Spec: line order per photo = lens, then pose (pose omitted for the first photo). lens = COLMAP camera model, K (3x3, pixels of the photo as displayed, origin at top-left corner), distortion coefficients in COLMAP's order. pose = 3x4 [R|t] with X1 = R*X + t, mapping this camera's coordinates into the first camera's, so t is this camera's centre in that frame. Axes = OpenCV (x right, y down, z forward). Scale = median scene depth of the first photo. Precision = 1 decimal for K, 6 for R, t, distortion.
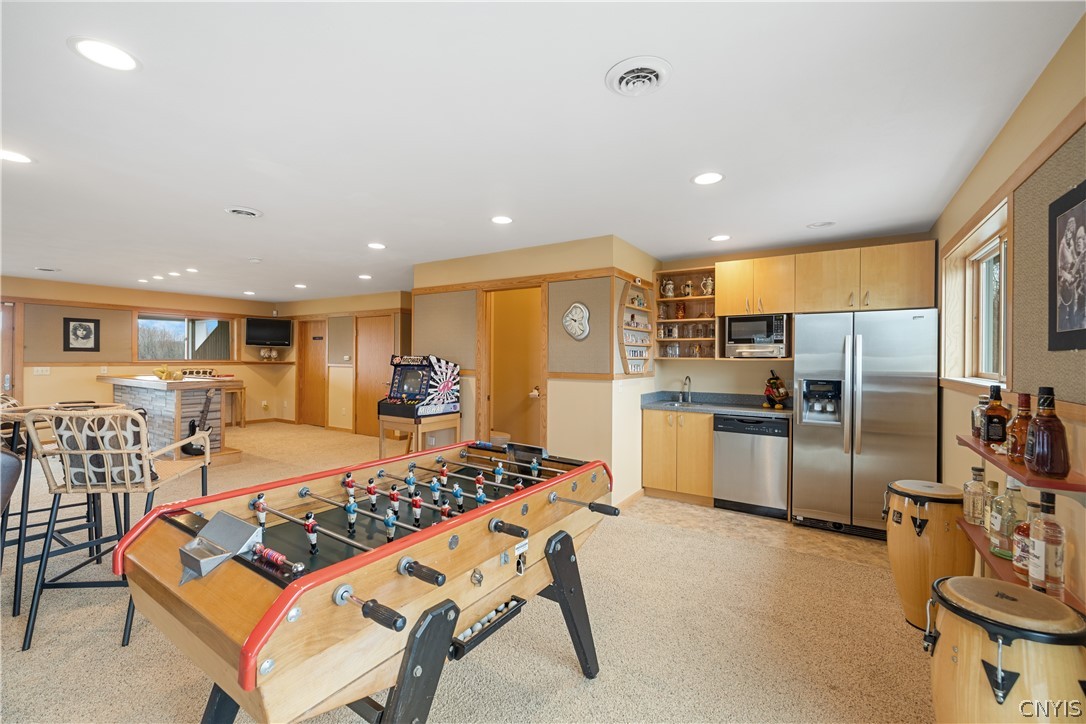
lens RADIAL K [[462.7, 0, 534.8], [0, 462.7, 362.7], [0, 0, 1]] dist [0.003671, 0.001154]
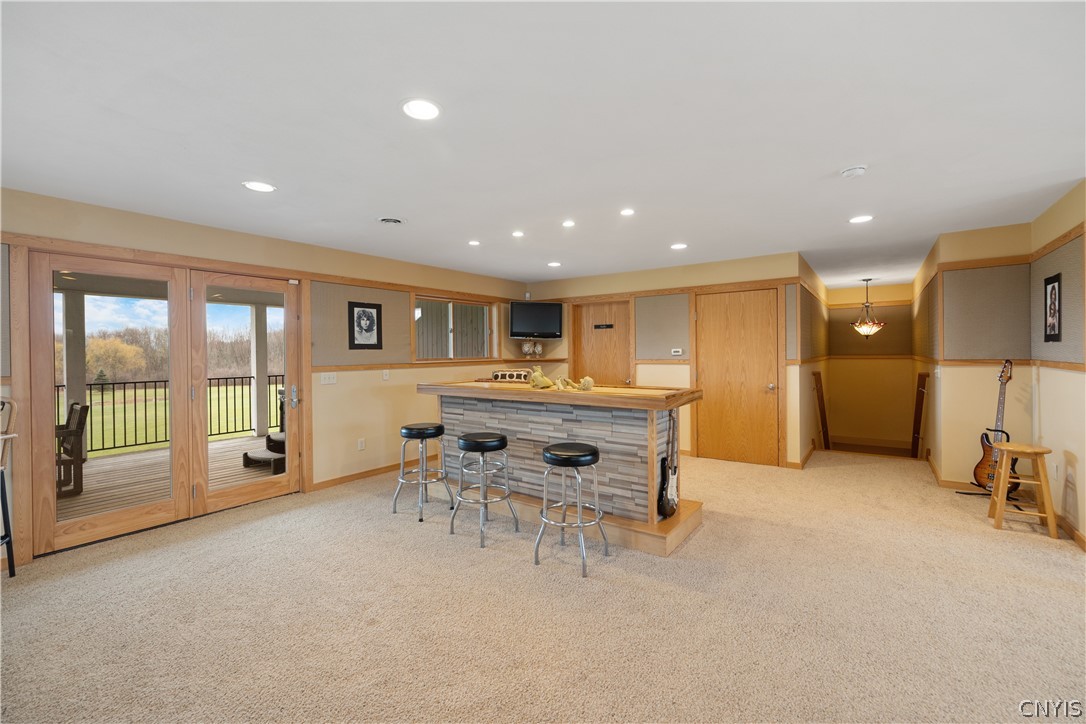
lens RADIAL K [[462.7, 0, 538.1], [0, 462.7, 359.0], [0, 0, 1]] dist [0.003671, 0.001154]
pose [[0.998856, -0.019239, -0.043771, -1.078987], [0.019557, 0.999785, 0.006834, -0.014590], [0.043630, -0.007682, 0.999018, 0.487363]]
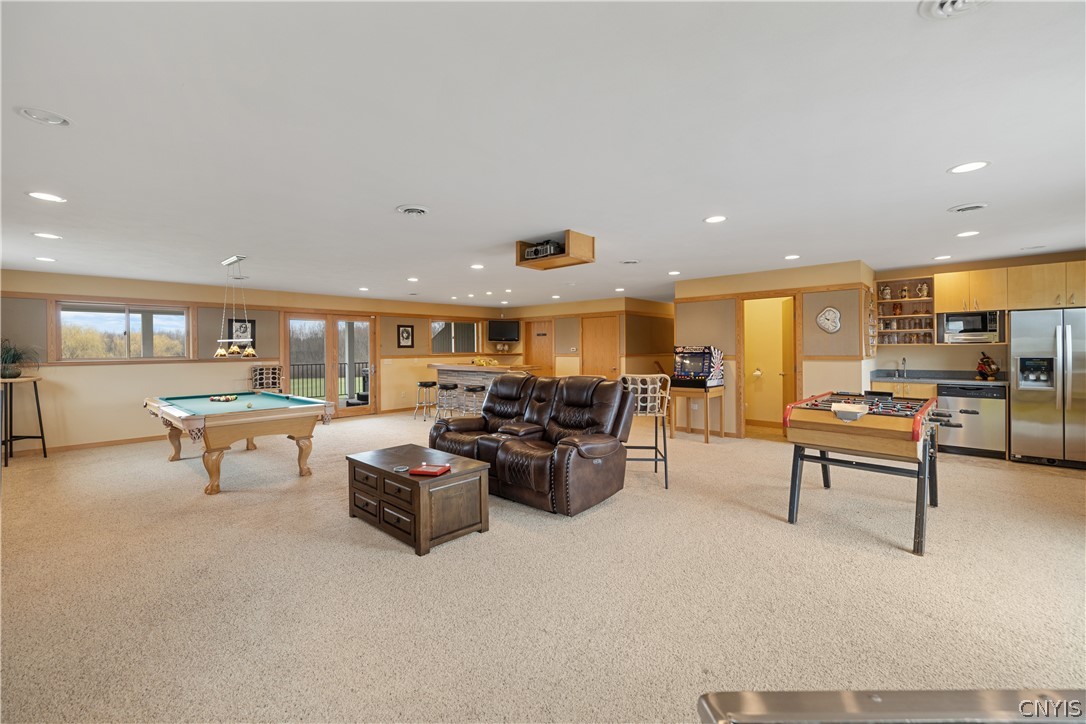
lens RADIAL K [[462.7, 0, 535.9], [0, 462.7, 354.0], [0, 0, 1]] dist [0.003671, 0.001154]
pose [[0.985861, -0.015480, -0.166847, -0.537222], [0.015696, 0.999877, -0.000020, 0.001629], [0.166826, -0.002599, 0.985983, -0.542050]]
